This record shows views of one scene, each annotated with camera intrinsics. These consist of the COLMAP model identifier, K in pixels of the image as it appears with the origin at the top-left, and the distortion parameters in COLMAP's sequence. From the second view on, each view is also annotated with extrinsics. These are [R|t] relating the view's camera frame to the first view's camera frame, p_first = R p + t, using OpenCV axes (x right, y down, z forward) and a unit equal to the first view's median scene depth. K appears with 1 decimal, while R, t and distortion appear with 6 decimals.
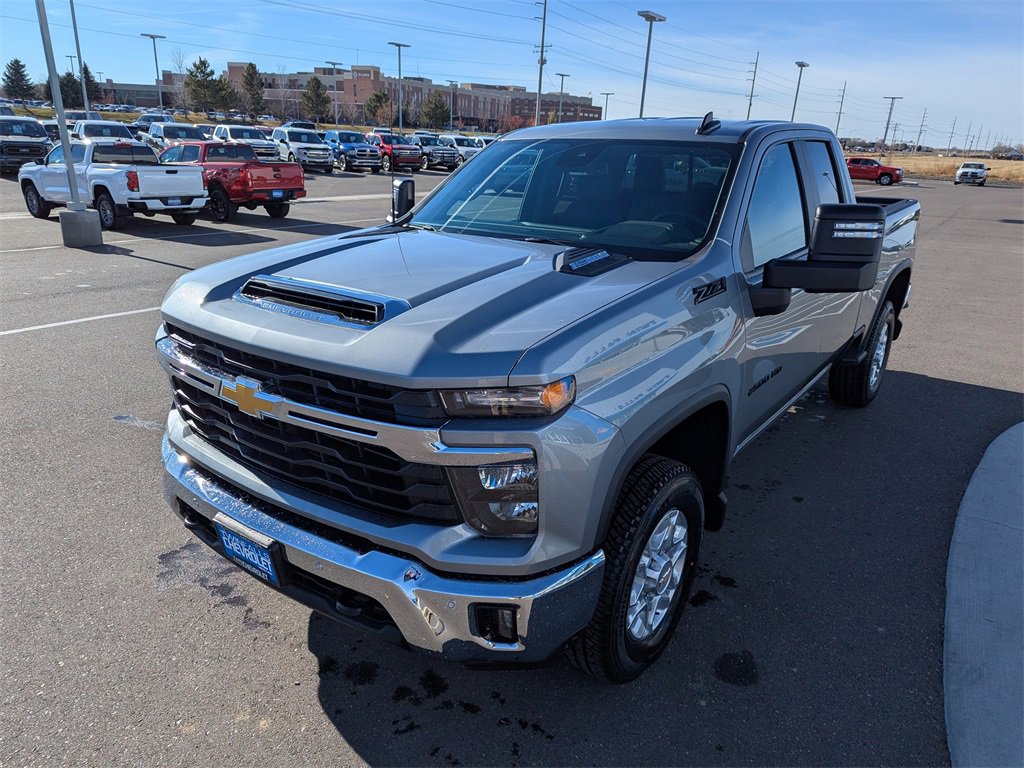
lens RADIAL K [[718.6, 0, 508.9], [0, 718.6, 396.9], [0, 0, 1]] dist [0.058366, -0.044946]
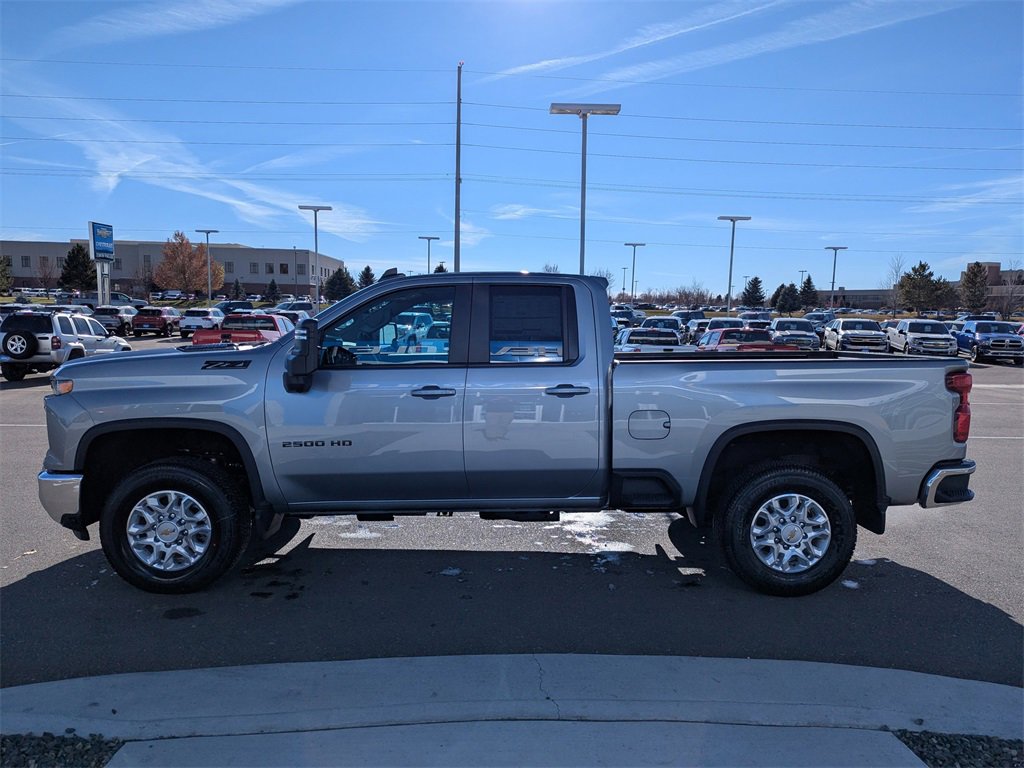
lens RADIAL K [[718.6, 0, 515.8], [0, 718.6, 379.8], [0, 0, 1]] dist [0.058366, -0.044946]
pose [[0.620012, 0.043559, -0.783382, 1.806652], [-0.260242, 0.953350, -0.152961, -0.029658], [0.740175, 0.298707, 0.602425, 0.446821]]
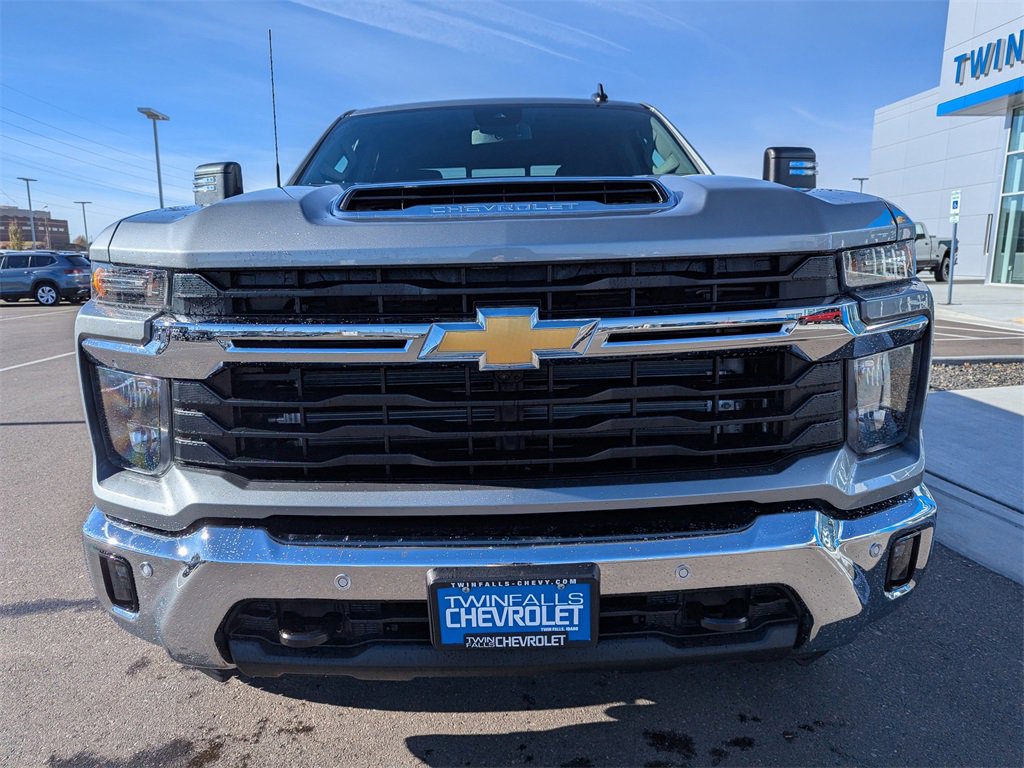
lens RADIAL K [[718.6, 0, 508.7], [0, 718.6, 394.5], [0, 0, 1]] dist [0.058366, -0.044946]
pose [[0.794812, -0.156800, 0.586249, -0.545721], [0.238897, 0.968884, -0.064746, 0.064907], [-0.557855, 0.191514, 0.807540, 0.402280]]
